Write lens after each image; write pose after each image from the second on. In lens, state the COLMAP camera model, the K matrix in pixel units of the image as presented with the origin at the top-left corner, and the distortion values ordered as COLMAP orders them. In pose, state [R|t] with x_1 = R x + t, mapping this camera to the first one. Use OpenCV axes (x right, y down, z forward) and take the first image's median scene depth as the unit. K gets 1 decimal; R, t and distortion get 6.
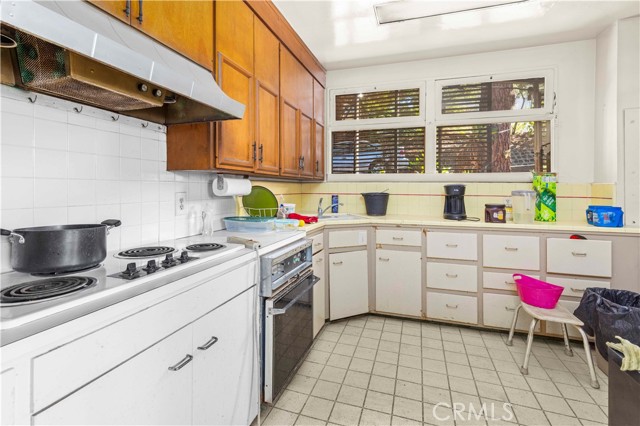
lens RADIAL K [[298.9, 0, 319.7], [0, 298.9, 184.3], [0, 0, 1]] dist [0.004208, 0.000581]
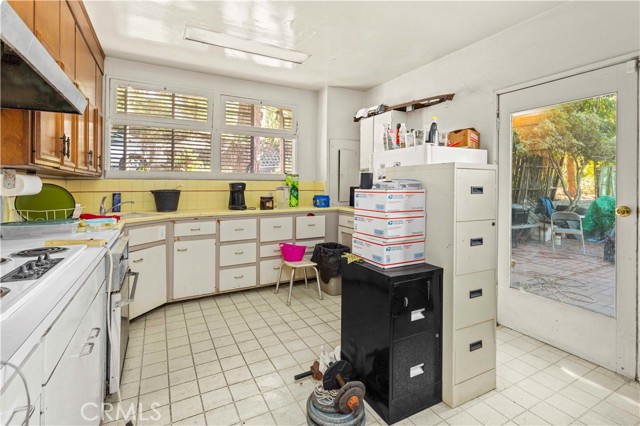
lens RADIAL K [[298.9, 0, 319.7], [0, 298.9, 184.3], [0, 0, 1]] dist [0.004208, 0.000581]
pose [[0.688434, -0.003554, 0.725290, -0.253177], [-0.004429, 0.999949, 0.009104, -0.003189], [-0.725285, -0.009480, 0.688383, -0.131091]]
